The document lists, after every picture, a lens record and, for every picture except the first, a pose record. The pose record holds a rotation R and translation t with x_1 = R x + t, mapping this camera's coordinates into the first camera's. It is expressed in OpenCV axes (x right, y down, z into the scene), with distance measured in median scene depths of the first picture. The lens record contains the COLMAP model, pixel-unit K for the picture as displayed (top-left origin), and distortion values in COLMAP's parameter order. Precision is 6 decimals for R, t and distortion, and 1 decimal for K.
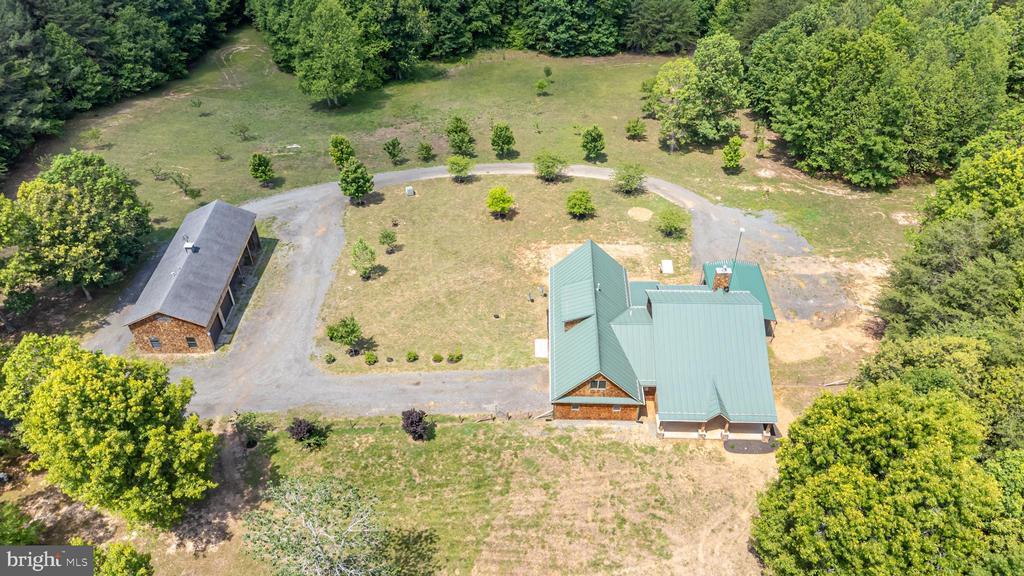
lens RADIAL K [[763.7, 0, 511.1], [0, 763.7, 290.2], [0, 0, 1]] dist [0.036906, 0.027058]
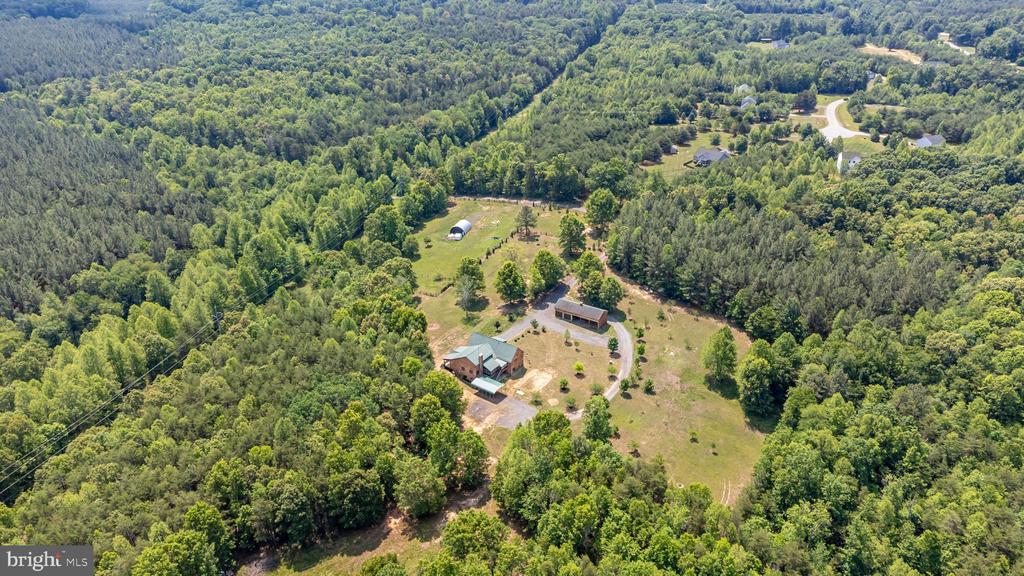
lens RADIAL K [[763.7, 0, 519.6], [0, 763.7, 278.9], [0, 0, 1]] dist [0.036906, 0.027058]
pose [[-0.533948, 0.378092, -0.756271, 1.982258], [-0.544104, 0.530989, 0.649616, -1.891387], [0.647187, 0.758351, -0.077799, 0.838339]]
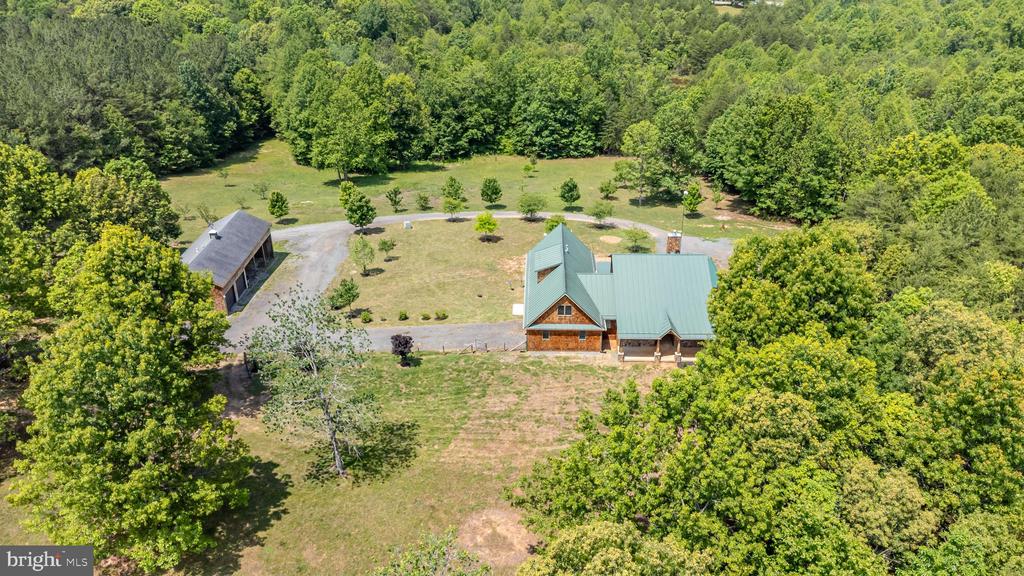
lens RADIAL K [[763.7, 0, 510.8], [0, 763.7, 290.3], [0, 0, 1]] dist [0.036906, 0.027058]
pose [[0.999996, 0.001520, -0.002223, 0.024455], [-0.002017, 0.969767, -0.244023, 0.254264], [0.001785, 0.244027, 0.969767, -0.077670]]
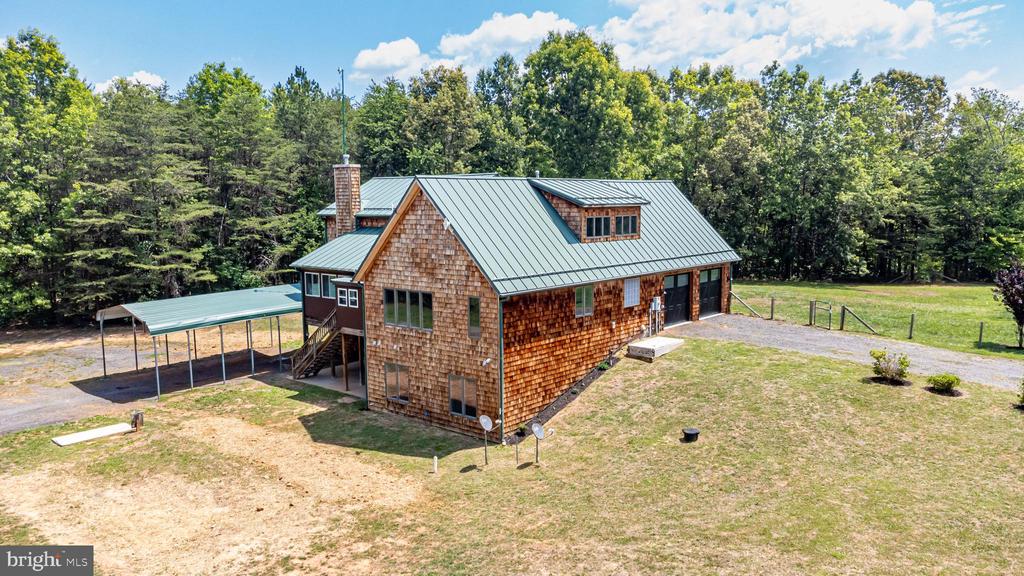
lens RADIAL K [[763.7, 0, 514.4], [0, 763.7, 289.3], [0, 0, 1]] dist [0.036906, 0.027058]
pose [[-0.775905, -0.054225, 0.628515, -0.127709], [0.425201, 0.691034, 0.584531, -0.176660], [-0.466022, 0.720786, -0.513120, 0.968437]]
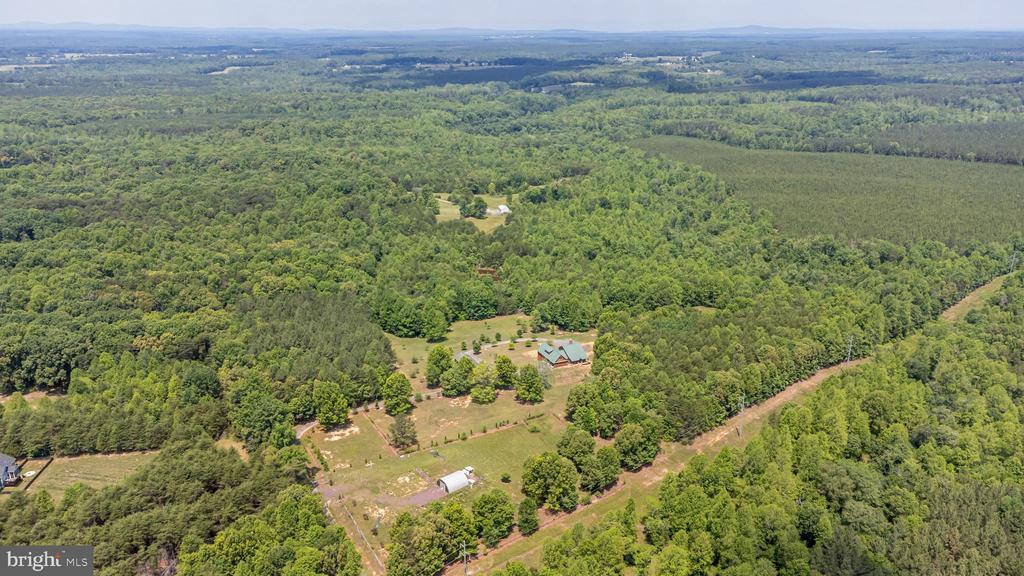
lens RADIAL K [[763.7, 0, 508.9], [0, 763.7, 296.7], [0, 0, 1]] dist [0.036906, 0.027058]
pose [[0.893009, -0.139857, 0.427756, -1.784980], [0.286823, 0.909307, -0.301486, 0.899643], [-0.346797, 0.391920, 0.852133, -2.677349]]
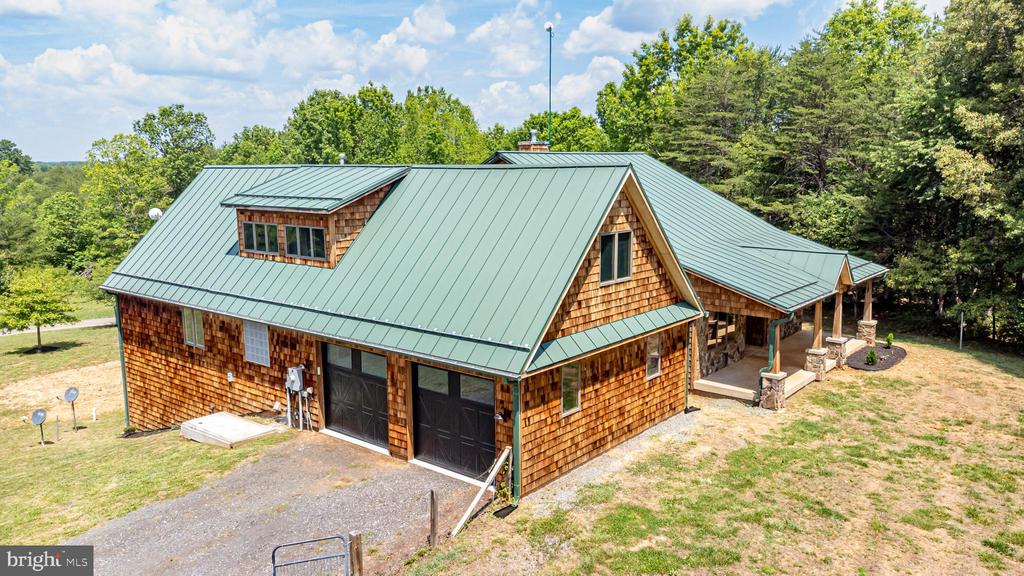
lens RADIAL K [[763.7, 0, 515.9], [0, 763.7, 288.3], [0, 0, 1]] dist [0.036906, 0.027058]
pose [[0.608729, -0.123182, 0.783757, -0.082855], [0.518011, 0.809952, -0.275031, 0.128821], [-0.600927, 0.573414, 0.556851, 0.596394]]
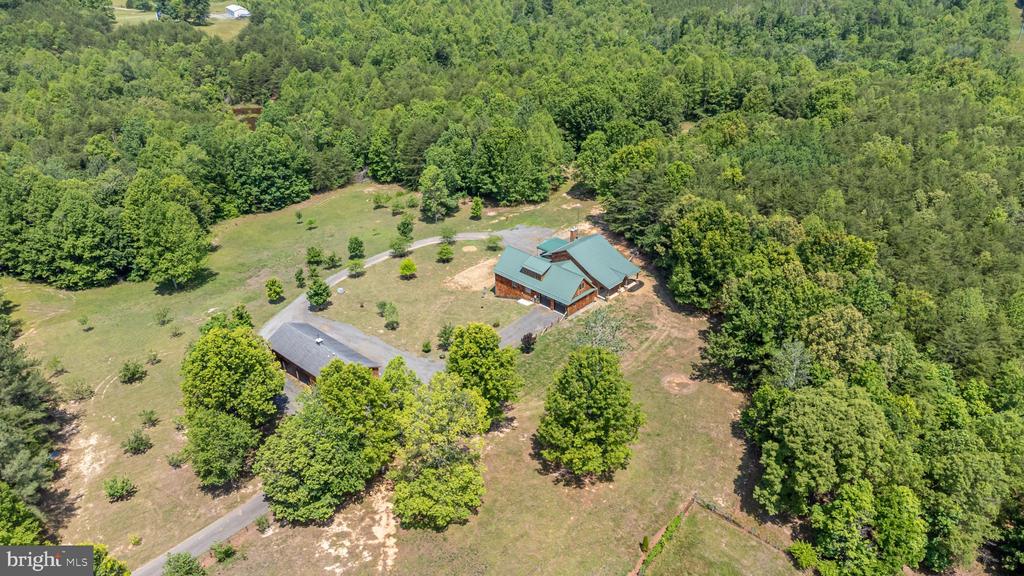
lens RADIAL K [[763.7, 0, 512.9], [0, 763.7, 284.6], [0, 0, 1]] dist [0.036906, 0.027058]
pose [[0.663275, -0.355672, 0.658455, -0.917061], [0.485588, 0.874022, -0.017031, 0.044927], [-0.569447, 0.331034, 0.752427, -0.293194]]
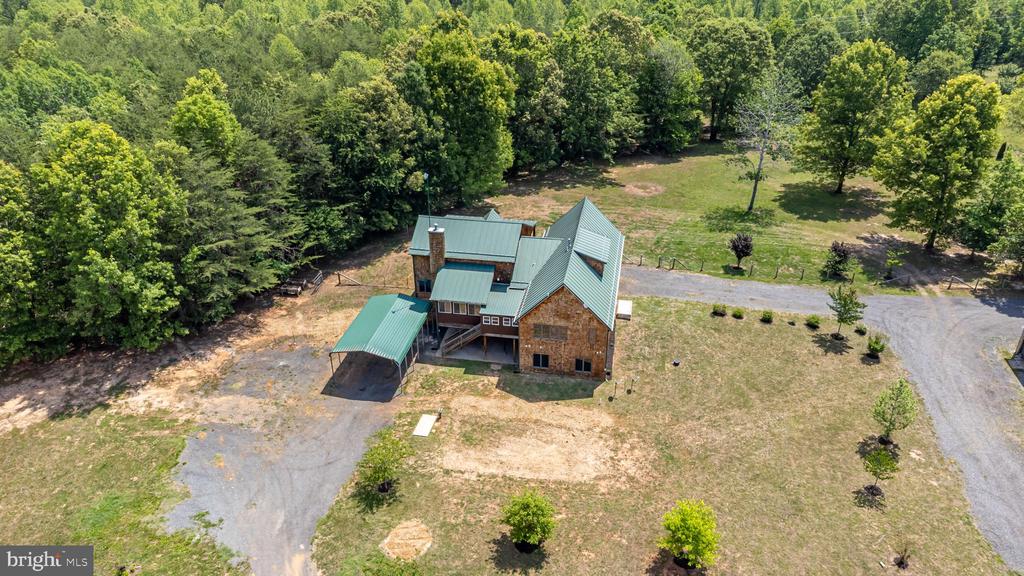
lens RADIAL K [[763.7, 0, 513.9], [0, 763.7, 286.4], [0, 0, 1]] dist [0.036906, 0.027058]
pose [[-0.989180, -0.055854, 0.135658, 0.038689], [0.107841, 0.350088, 0.930488, -0.646999], [-0.099464, 0.935050, -0.340277, 1.029736]]
